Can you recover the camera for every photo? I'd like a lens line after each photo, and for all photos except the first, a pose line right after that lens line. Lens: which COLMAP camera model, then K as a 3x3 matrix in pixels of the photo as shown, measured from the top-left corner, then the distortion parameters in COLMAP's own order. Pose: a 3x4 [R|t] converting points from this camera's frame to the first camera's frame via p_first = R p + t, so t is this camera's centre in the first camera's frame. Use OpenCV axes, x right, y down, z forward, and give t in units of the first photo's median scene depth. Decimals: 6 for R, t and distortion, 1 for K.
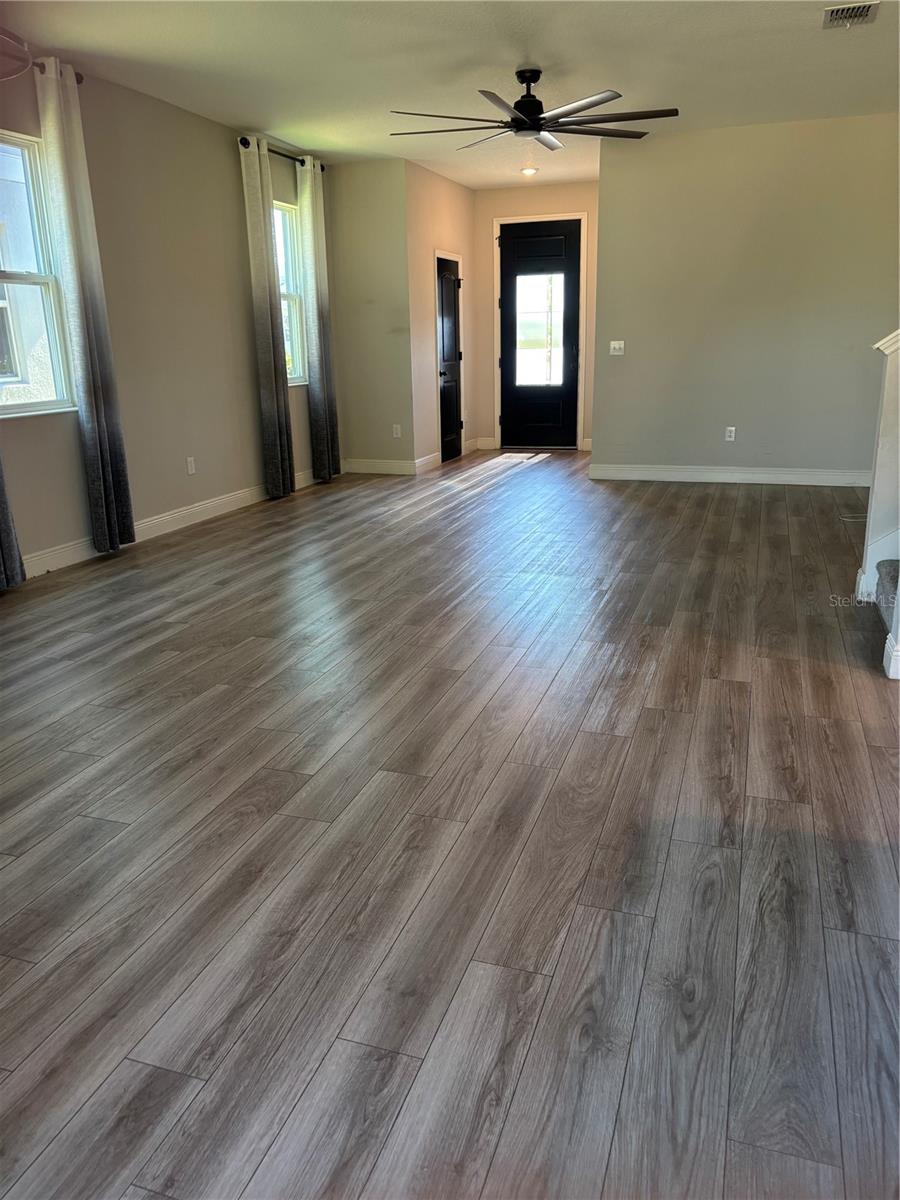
lens RADIAL K [[900.5, 0, 451.7], [0, 900.5, 606.3], [0, 0, 1]] dist [0.048899, -0.051498]
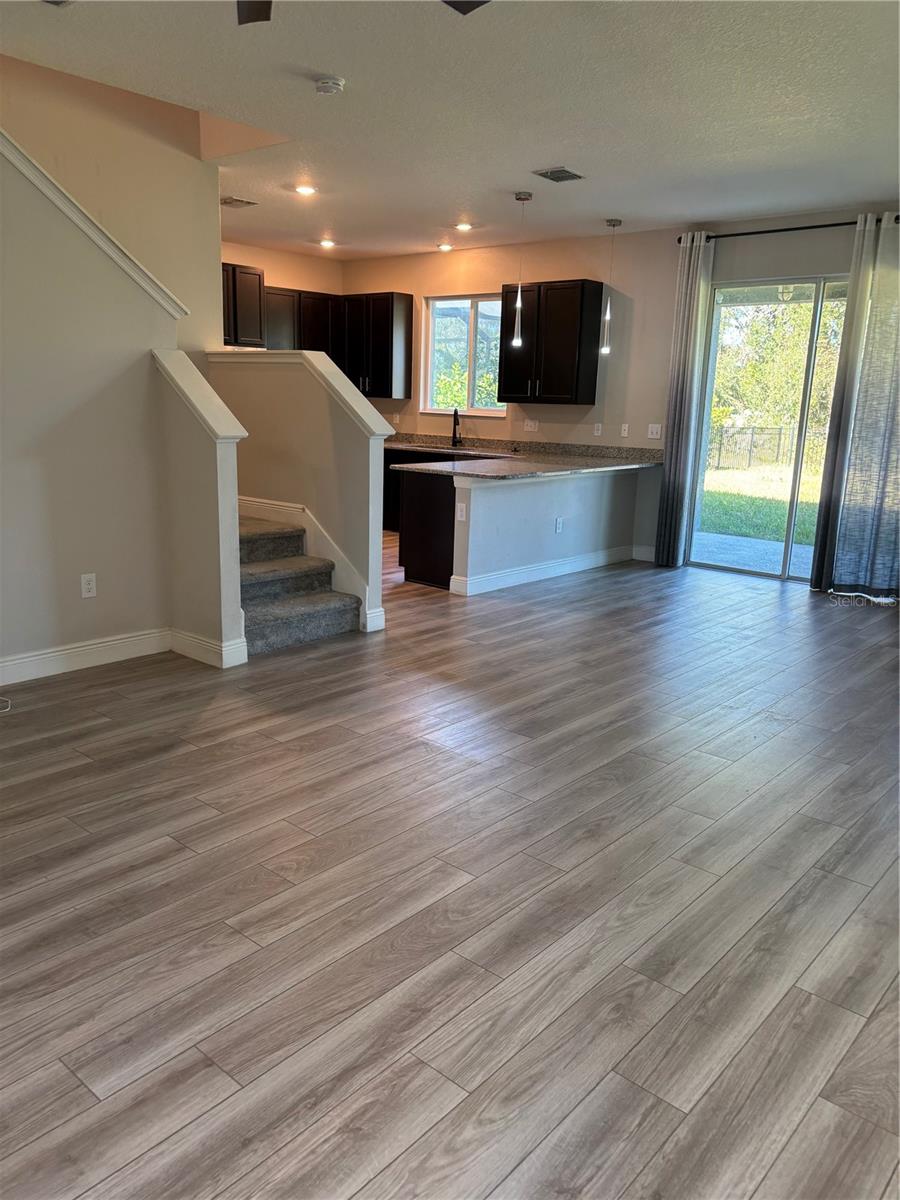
lens RADIAL K [[890.8, 0, 445.0], [0, 890.8, 599.2], [0, 0, 1]] dist [0.094294, -0.055435]
pose [[-0.920032, -0.095052, 0.380141, -0.297546], [0.104392, 0.875615, 0.471593, -0.942858], [-0.377683, 0.473564, -0.795671, 2.929833]]
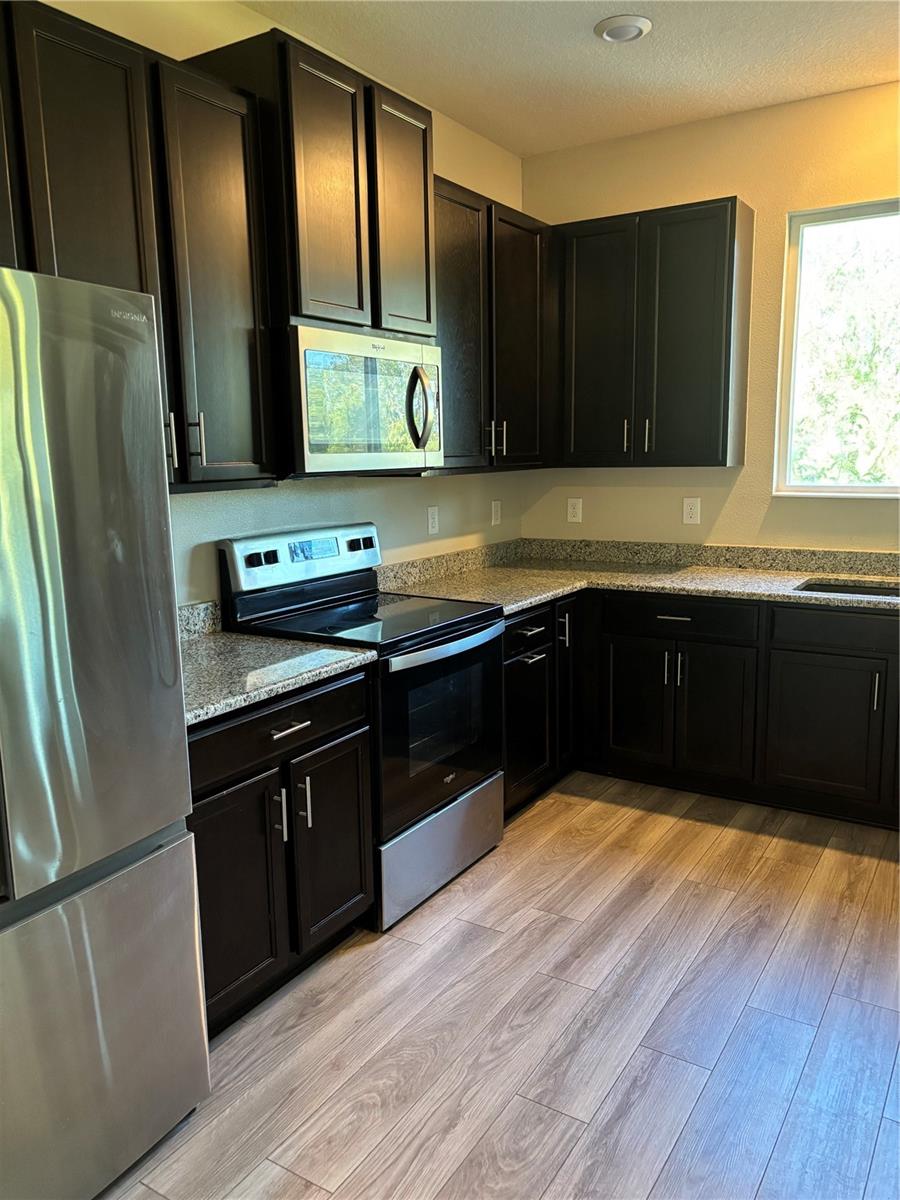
lens RADIAL K [[905.7, 0, 450.0], [0, 905.7, 600.0], [0, 0, 1]] dist [0.070258, -0.098750]
pose [[-0.971615, -0.007611, 0.236444, 1.467790], [0.098735, 0.895223, 0.434544, -0.441753], [-0.214977, 0.445554, -0.869060, 1.160640]]
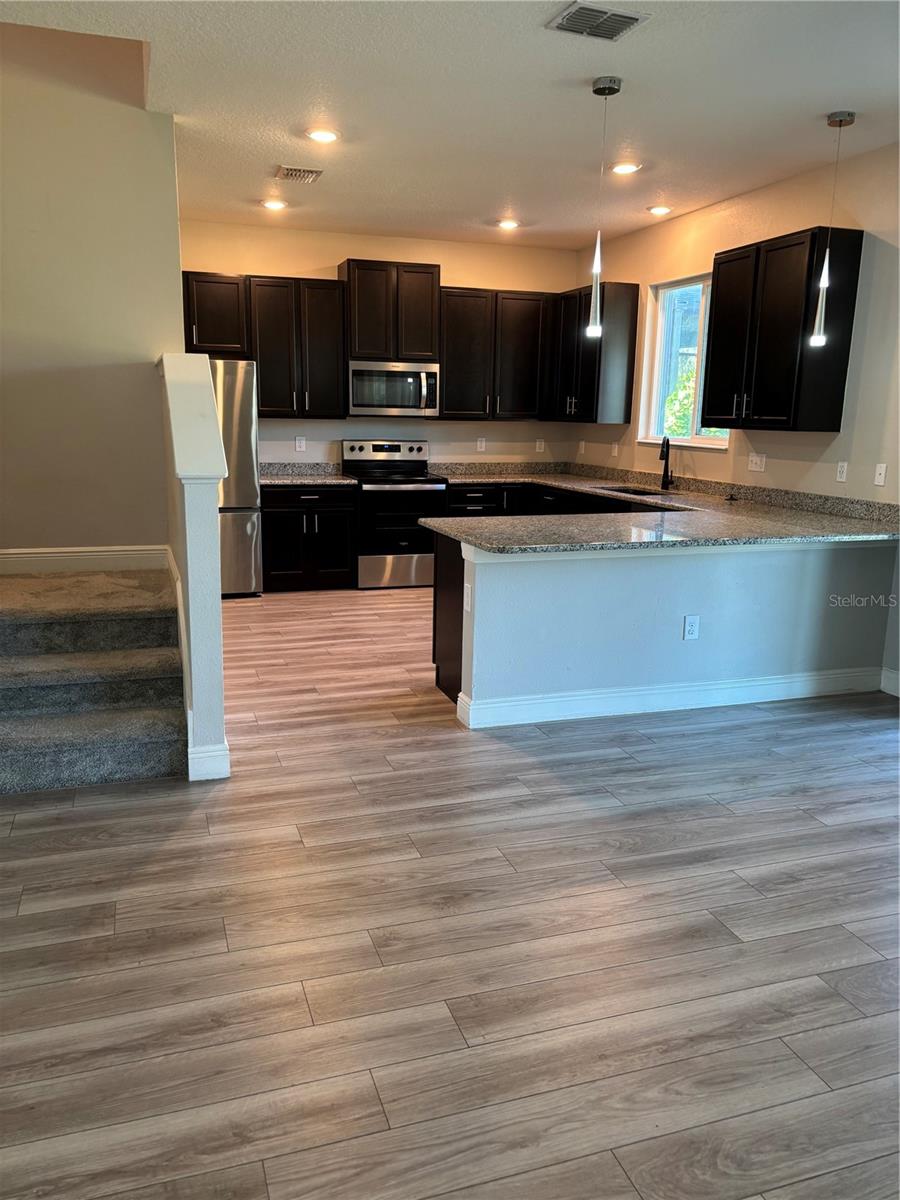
lens RADIAL K [[900.5, 0, 451.7], [0, 900.5, 606.3], [0, 0, 1]] dist [0.048899, -0.051498]
pose [[-0.607147, -0.163146, 0.777660, -0.594320], [0.224550, 0.903572, 0.364875, -0.554908], [-0.762200, 0.396157, -0.511967, 1.670988]]
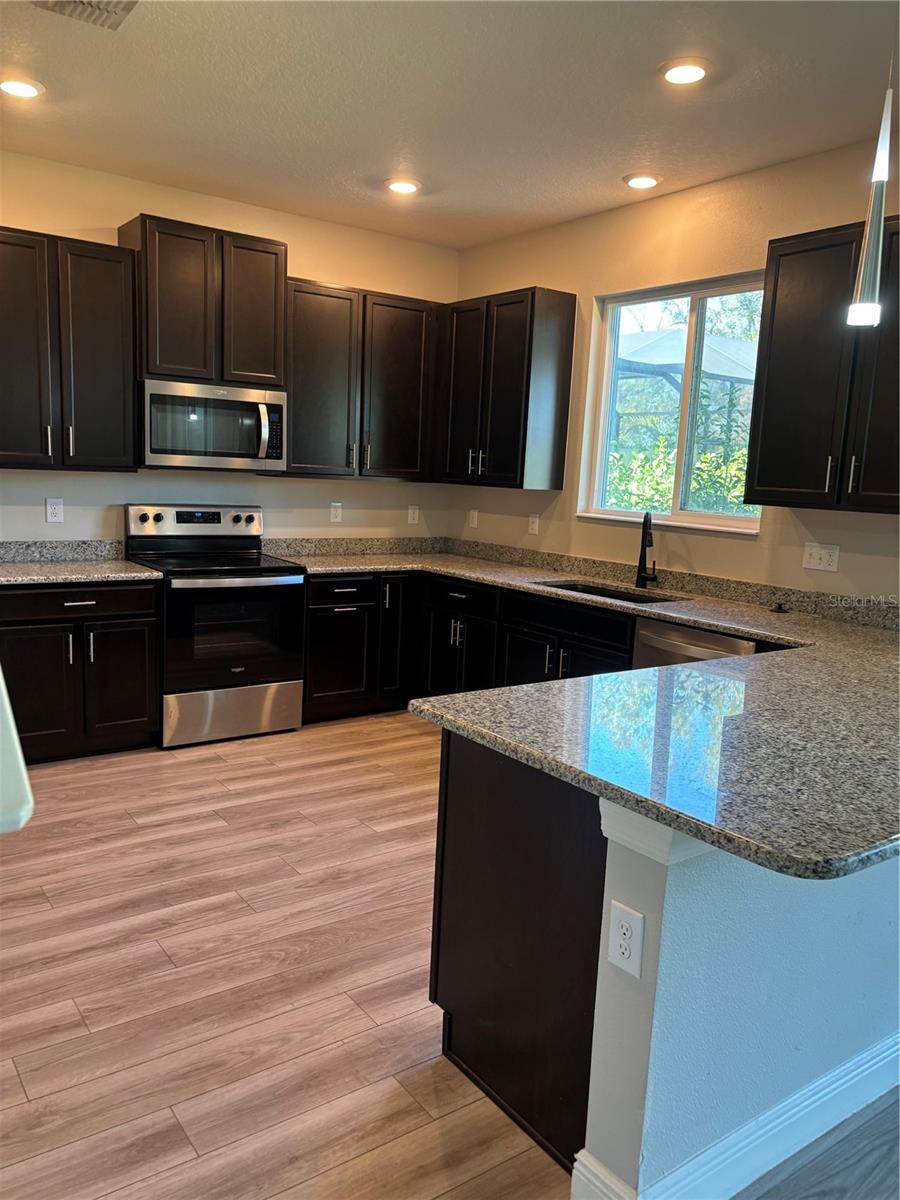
lens RADIAL K [[905.7, 0, 450.0], [0, 905.7, 600.0], [0, 0, 1]] dist [0.070258, -0.098750]
pose [[-0.813641, -0.105019, 0.571803, 0.378433], [0.137392, 0.920954, 0.364646, -0.458714], [-0.564899, 0.375253, -0.734897, 1.288619]]
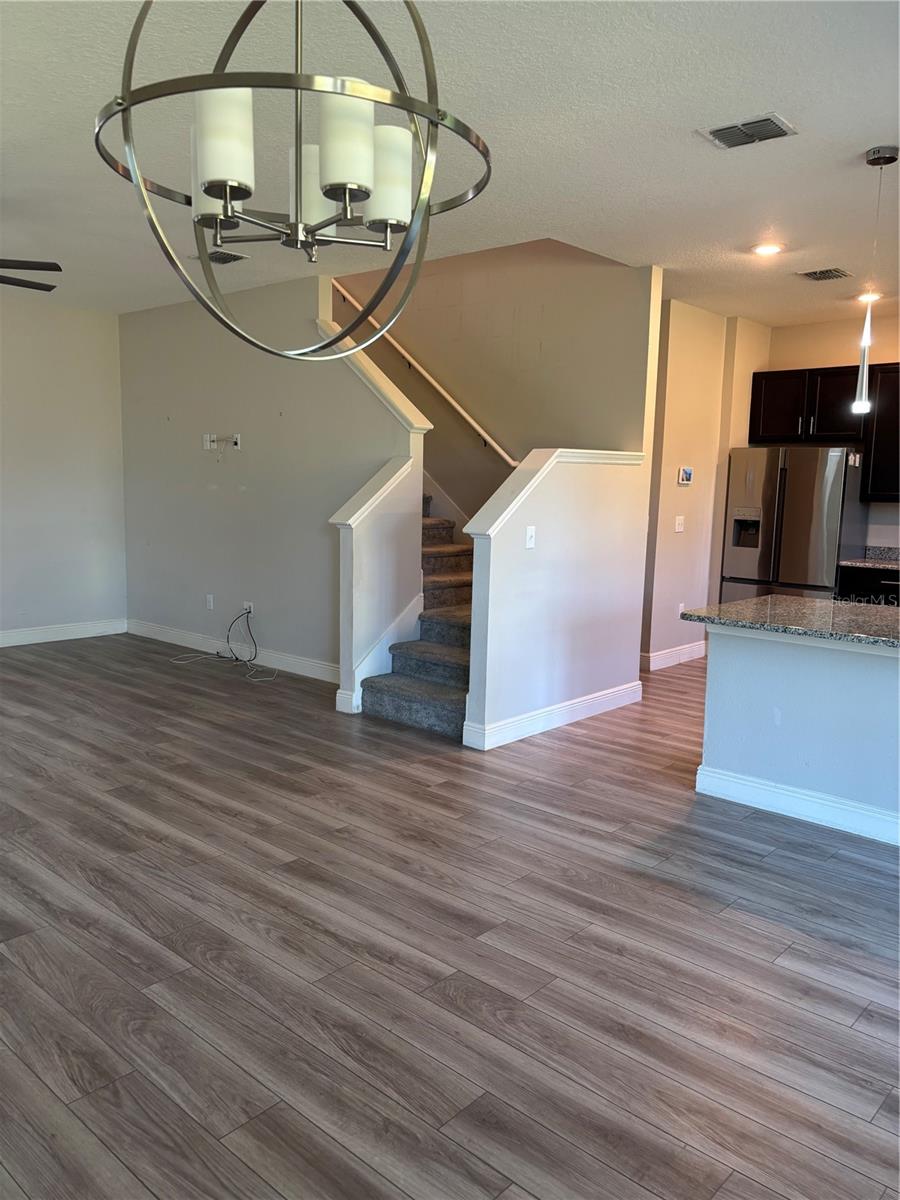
lens RADIAL K [[914.0, 0, 450.0], [0, 914.0, 600.0], [0, 0, 1]] dist [0.023704, -0.002170]
pose [[0.394127, -0.094824, 0.914151, -1.088965], [0.238557, 0.971126, -0.002118, -0.212003], [-0.887556, 0.218912, 0.405367, 0.555284]]
